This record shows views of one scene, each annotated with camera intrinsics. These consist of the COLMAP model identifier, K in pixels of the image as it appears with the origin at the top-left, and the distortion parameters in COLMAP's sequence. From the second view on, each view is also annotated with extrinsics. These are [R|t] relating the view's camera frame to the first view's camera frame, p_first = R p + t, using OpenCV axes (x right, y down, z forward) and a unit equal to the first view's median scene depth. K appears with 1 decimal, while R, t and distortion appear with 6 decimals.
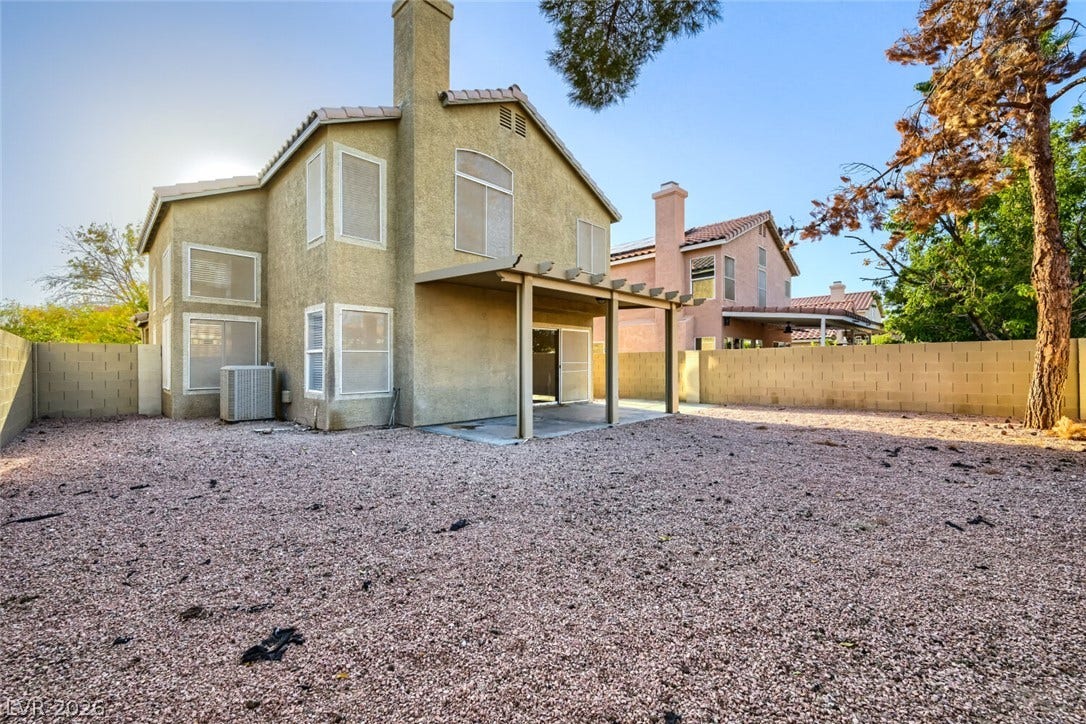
lens RADIAL K [[426.6, 0, 542.9], [0, 426.6, 363.7], [0, 0, 1]] dist [0.003911, 0.001139]
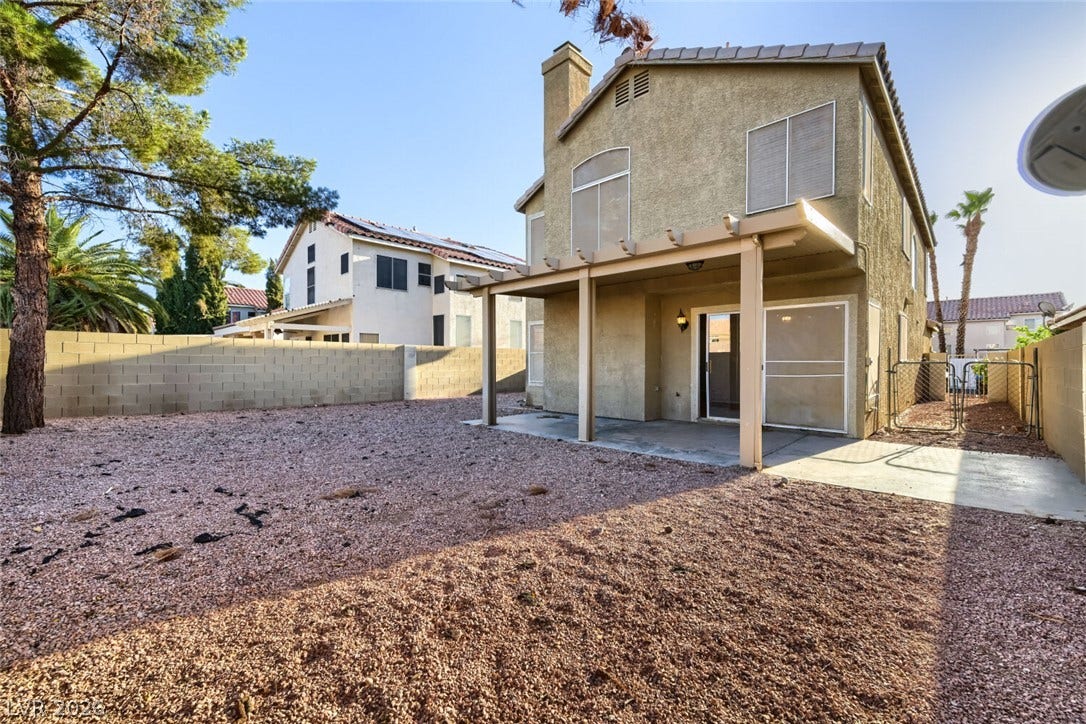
lens RADIAL K [[426.6, 0, 542.8], [0, 426.6, 361.6], [0, 0, 1]] dist [0.003911, 0.001139]
pose [[0.029870, 0.001509, -0.999553, 0.829723], [-0.000112, 0.999999, 0.001506, -0.002010], [0.999554, 0.000067, 0.029870, 0.804275]]
